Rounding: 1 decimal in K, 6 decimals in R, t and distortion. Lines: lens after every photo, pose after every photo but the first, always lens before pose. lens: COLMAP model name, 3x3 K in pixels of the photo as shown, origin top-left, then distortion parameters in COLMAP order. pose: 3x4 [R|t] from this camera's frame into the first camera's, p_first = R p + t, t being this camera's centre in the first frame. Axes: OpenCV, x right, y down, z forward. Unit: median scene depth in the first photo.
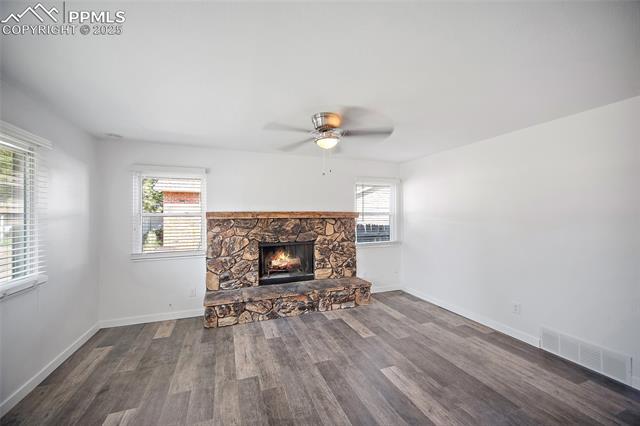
lens RADIAL K [[257.0, 0, 317.1], [0, 257.0, 212.9], [0, 0, 1]] dist [-0.000287, -0.000017]
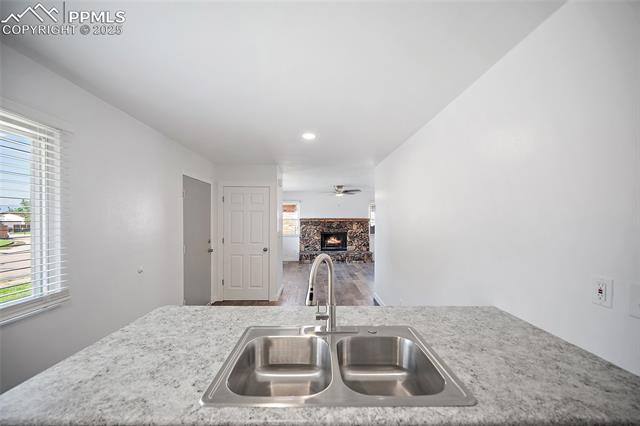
lens RADIAL K [[257.0, 0, 319.2], [0, 257.0, 216.9], [0, 0, 1]] dist [-0.000287, -0.000017]
pose [[0.945525, 0.006050, -0.325494, 0.502191], [-0.002896, 0.999944, 0.010173, -0.041654], [0.325538, -0.008676, 0.945489, -1.164323]]
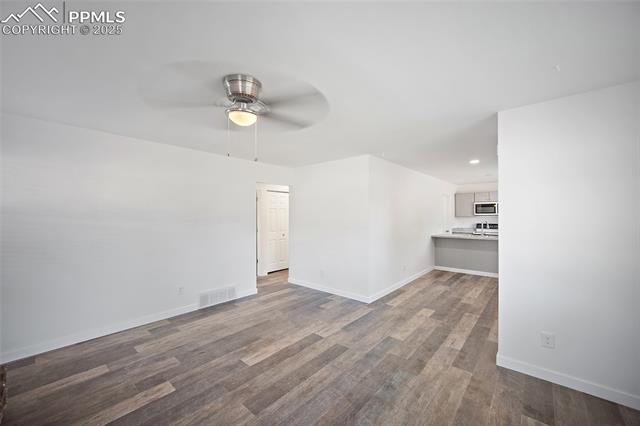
lens RADIAL K [[257.0, 0, 317.2], [0, 257.0, 213.5], [0, 0, 1]] dist [-0.000287, -0.000017]
pose [[-0.489367, 0.009095, 0.872030, -0.575067], [-0.007466, 0.999865, -0.014619, 0.011576], [-0.872046, -0.013665, -0.489233, 0.936502]]
